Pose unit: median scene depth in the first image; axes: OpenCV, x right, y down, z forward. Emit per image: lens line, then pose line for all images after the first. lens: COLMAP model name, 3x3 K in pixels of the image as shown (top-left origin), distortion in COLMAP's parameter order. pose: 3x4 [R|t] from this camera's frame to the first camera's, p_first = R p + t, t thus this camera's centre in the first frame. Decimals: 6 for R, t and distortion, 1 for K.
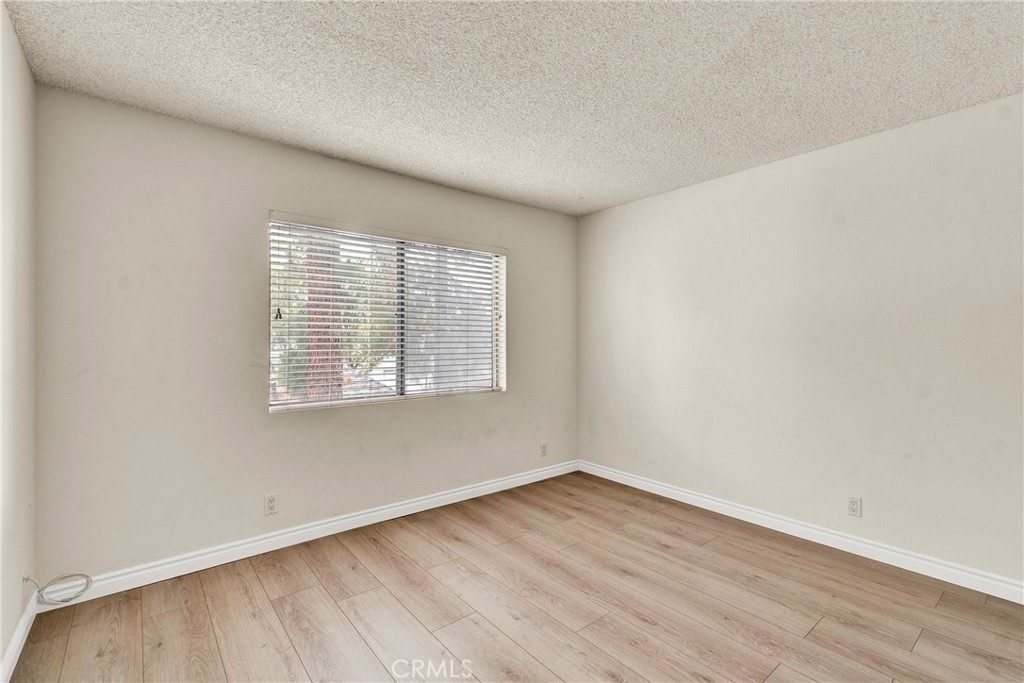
lens RADIAL K [[457.2, 0, 510.6], [0, 457.2, 342.4], [0, 0, 1]] dist [-0.002162, -0.000973]
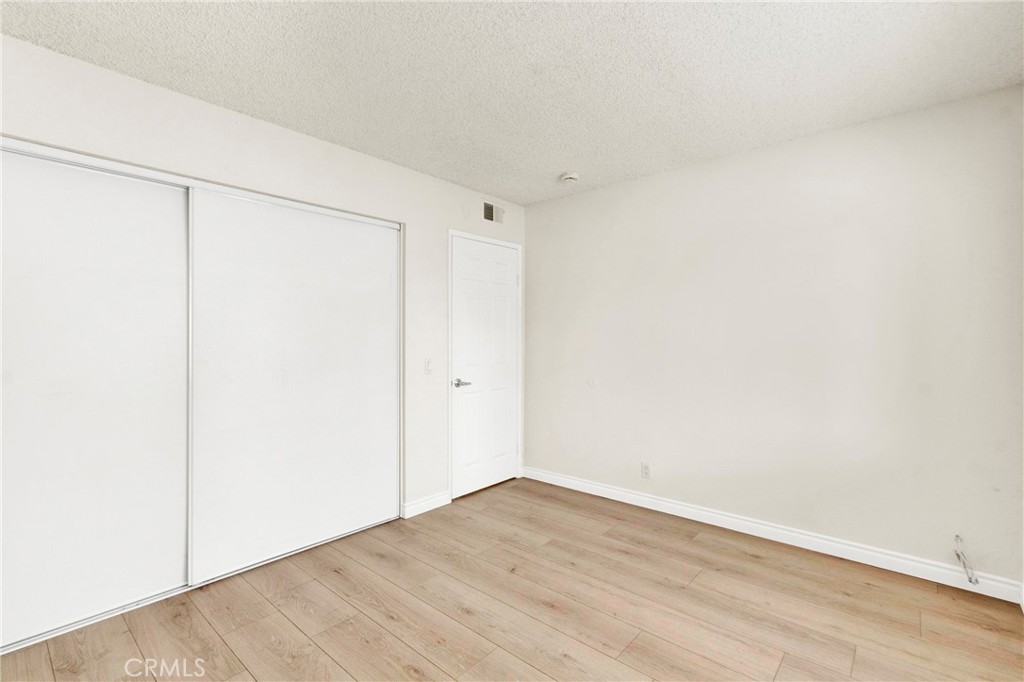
lens RADIAL K [[457.2, 0, 511.8], [0, 457.2, 337.6], [0, 0, 1]] dist [-0.002162, -0.000973]
pose [[-0.985086, 0.001796, -0.172052, 0.268644], [0.001925, 0.999998, -0.000580, -0.003498], [0.172051, -0.000903, -0.985088, 1.876788]]
